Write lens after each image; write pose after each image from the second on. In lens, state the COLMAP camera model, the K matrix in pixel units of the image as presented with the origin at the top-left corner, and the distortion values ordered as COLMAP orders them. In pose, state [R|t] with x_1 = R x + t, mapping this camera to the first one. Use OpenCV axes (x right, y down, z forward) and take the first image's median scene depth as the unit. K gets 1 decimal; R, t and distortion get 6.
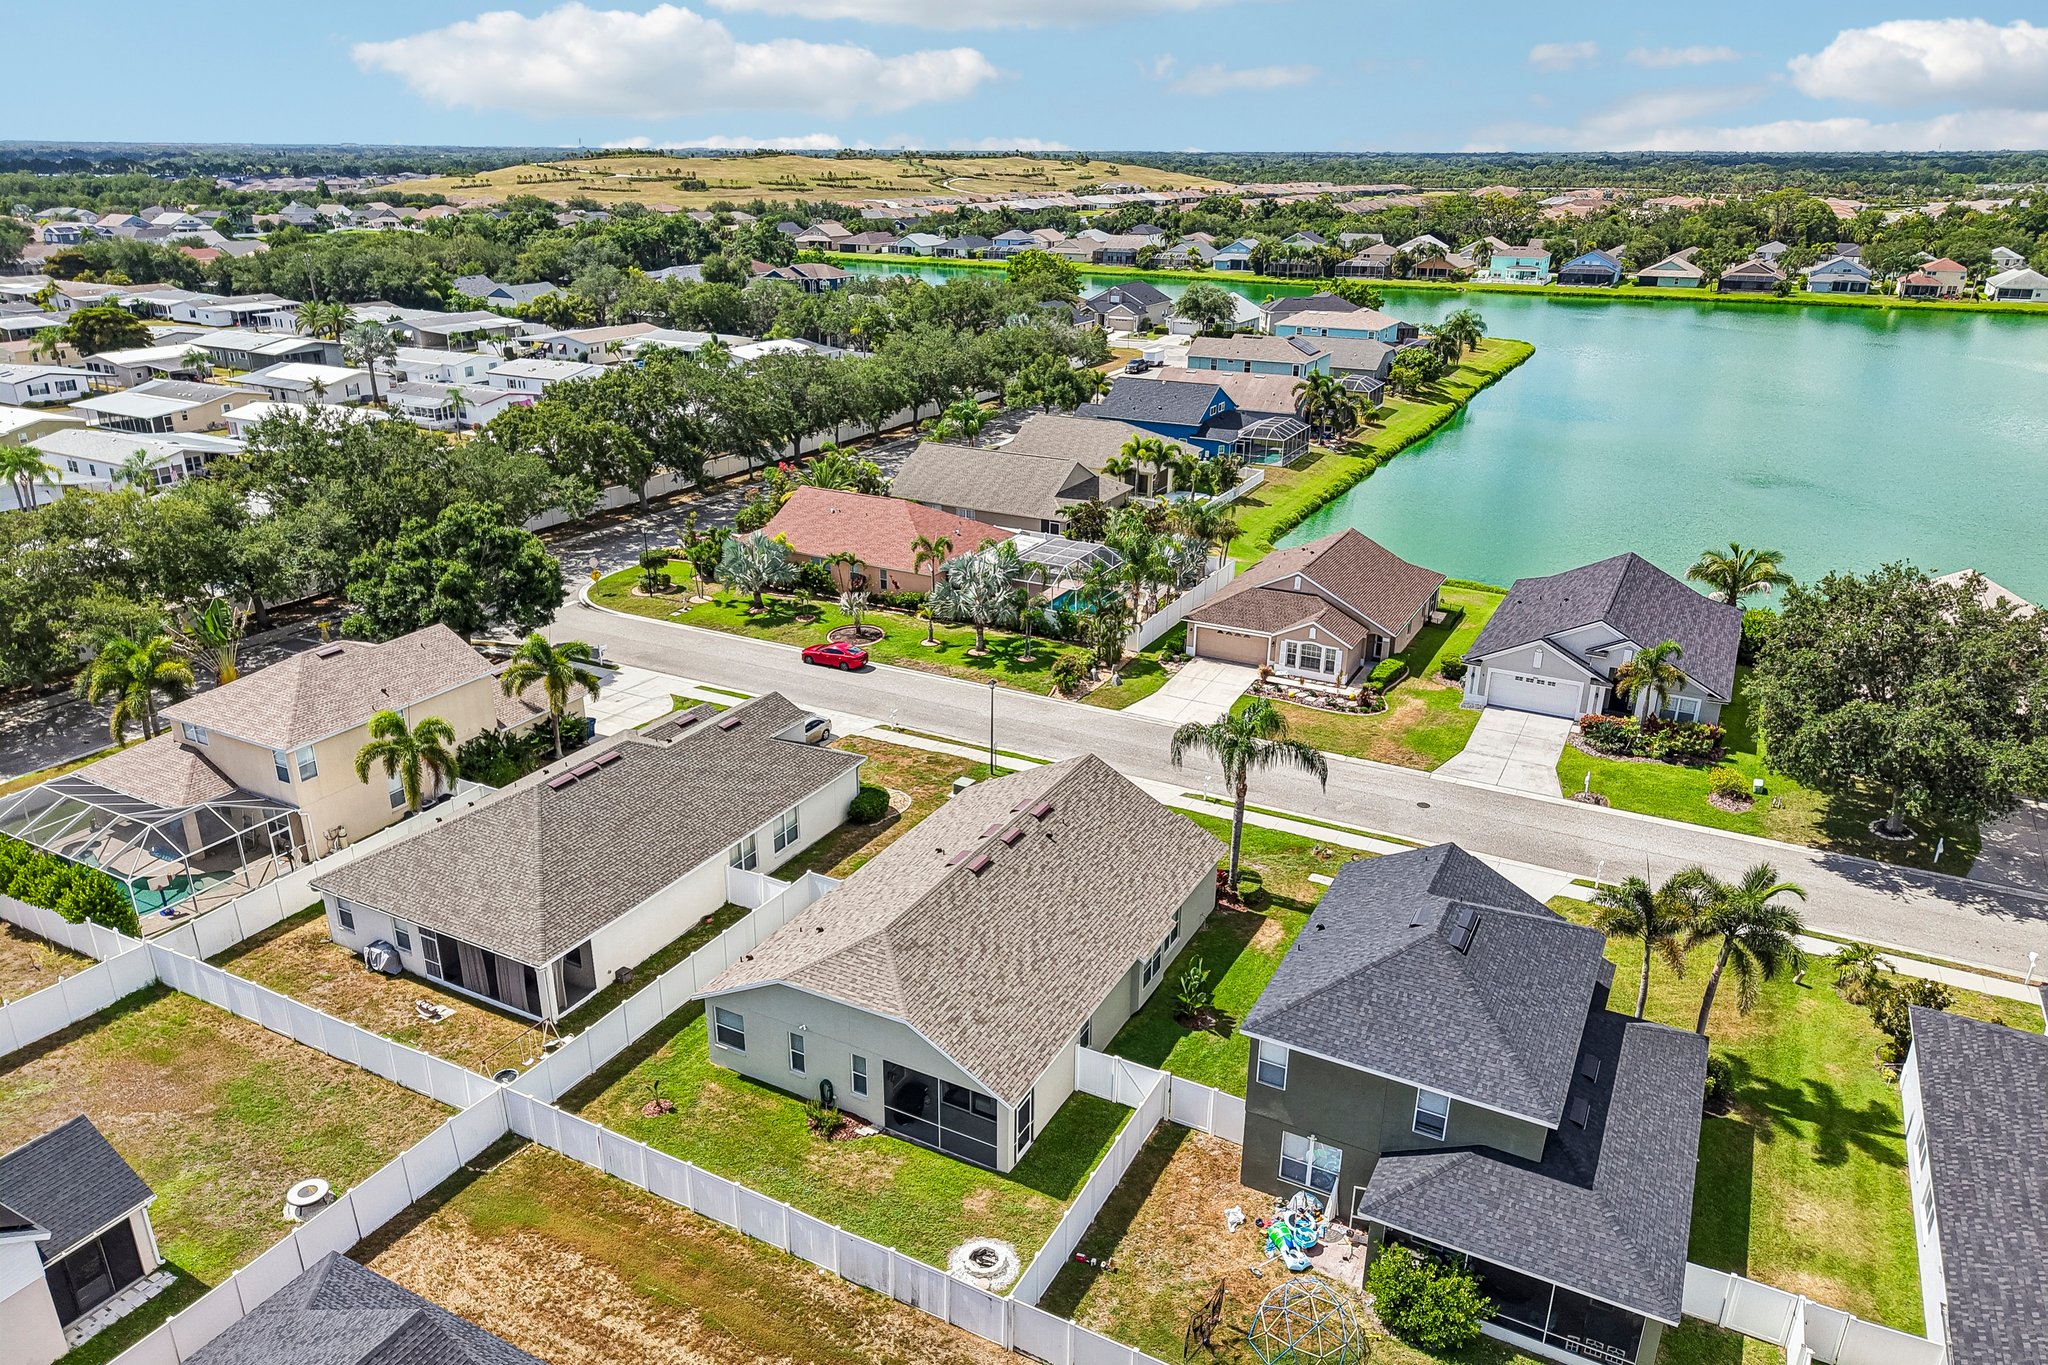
lens RADIAL K [[1354.5, 0, 1020.4], [0, 1354.5, 717.6], [0, 0, 1]] dist [0.046274, -0.029153]
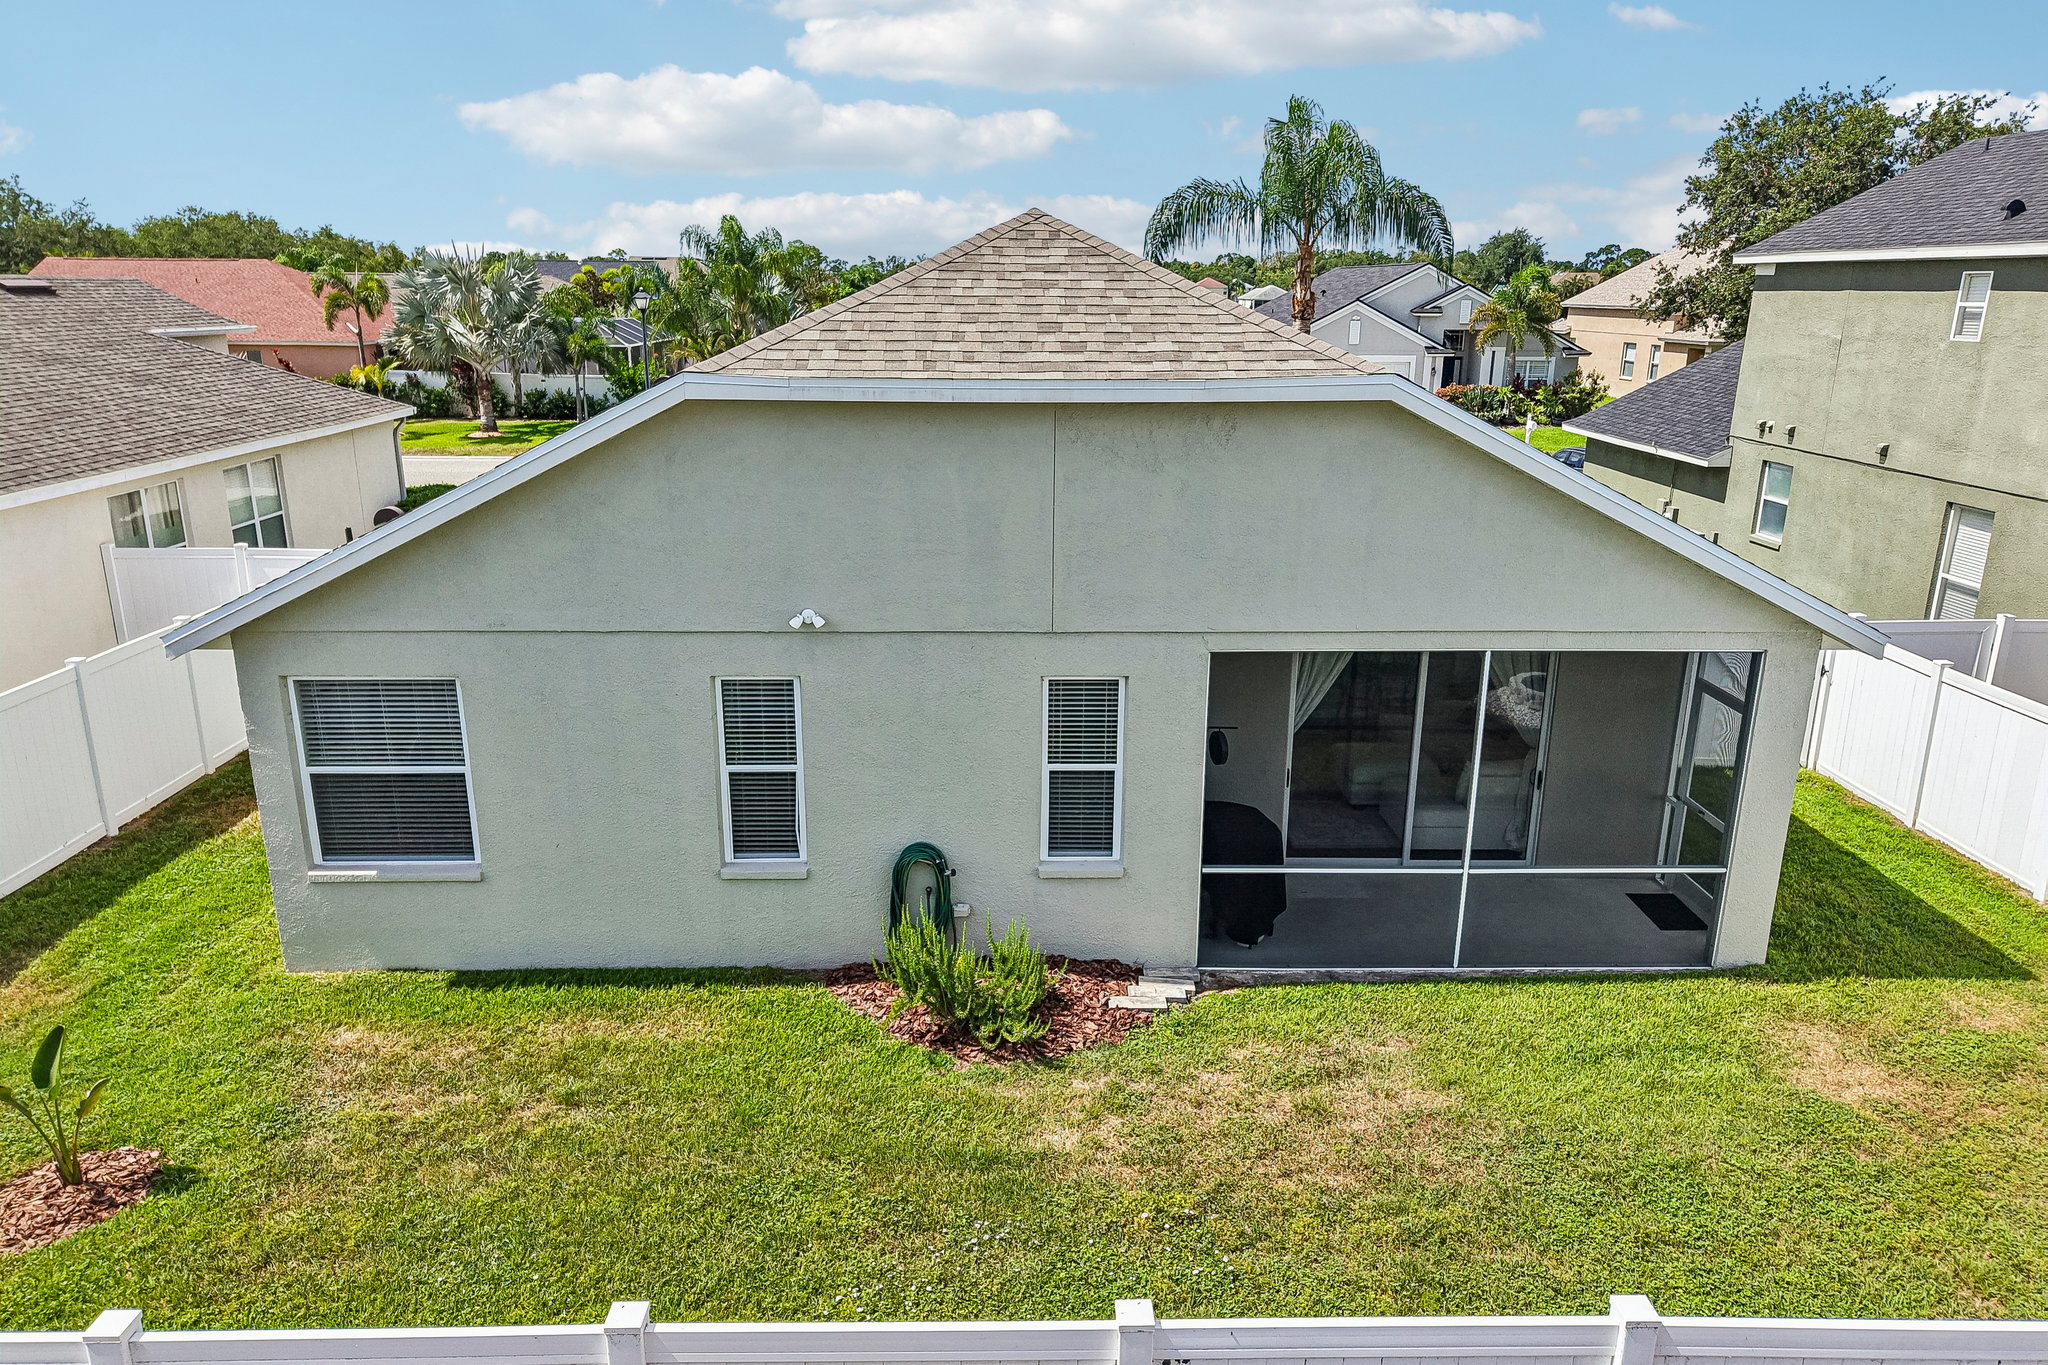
lens RADIAL K [[1363.4, 0, 1024.0], [0, 1363.4, 682.5], [0, 0, 1]] dist [0.041336, -0.036162]
pose [[0.872864, -0.135654, 0.468728, -0.105326], [0.187149, 0.980190, -0.064833, 0.116004], [-0.450648, 0.144312, 0.880960, 0.351385]]
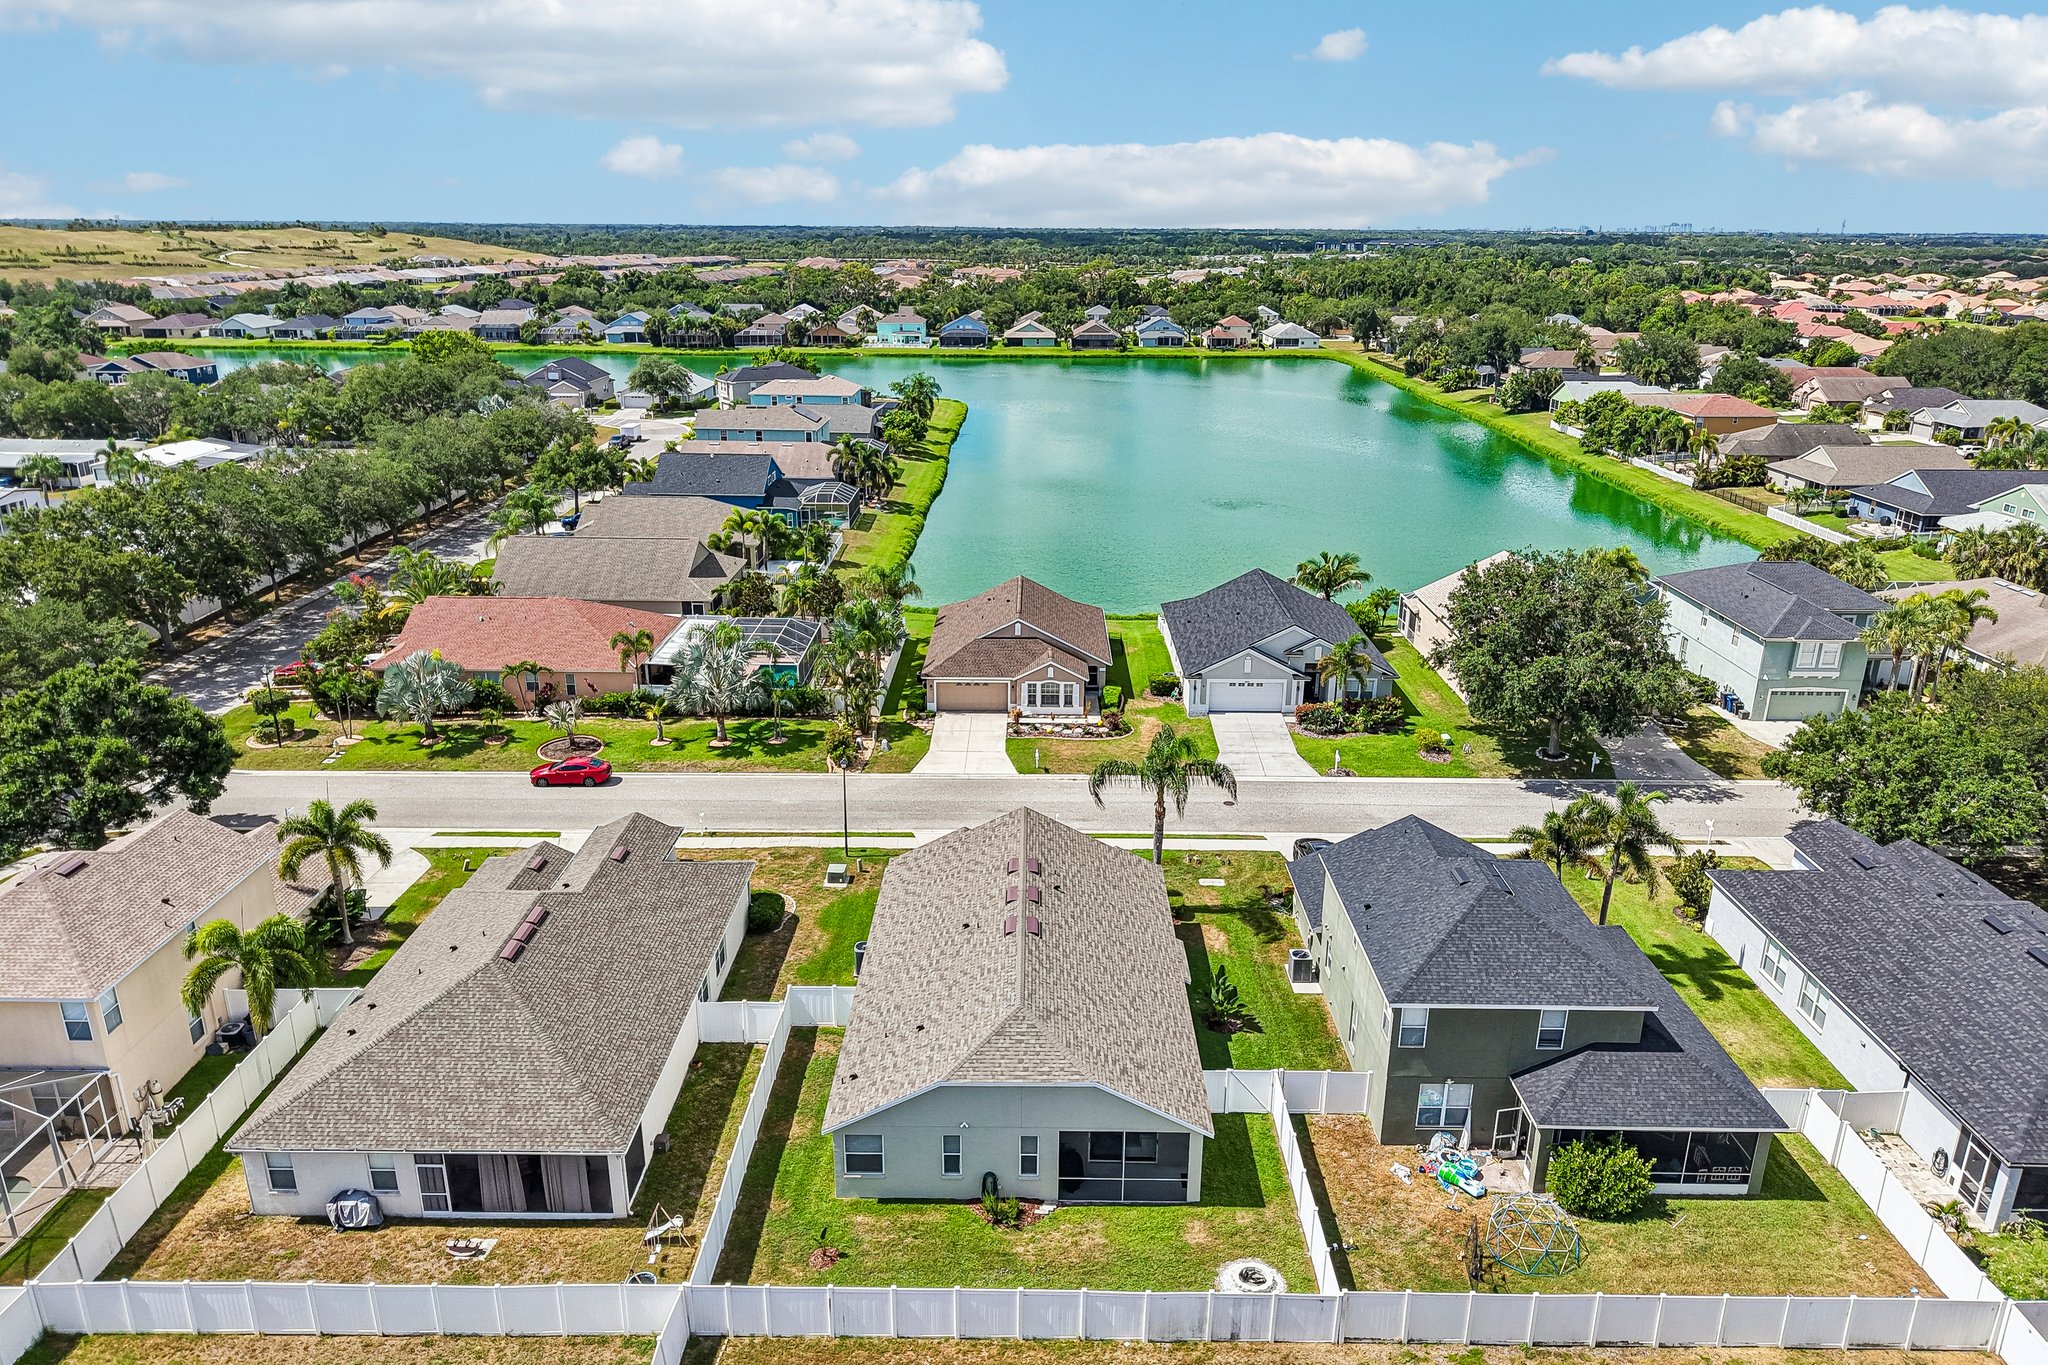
lens RADIAL K [[1363.4, 0, 1024.0], [0, 1363.4, 682.5], [0, 0, 1]] dist [0.041336, -0.036162]
pose [[0.888011, -0.146017, 0.436023, -0.224825], [0.176320, 0.983888, -0.029608, -0.021090], [-0.424674, 0.103171, 0.899448, 0.030090]]
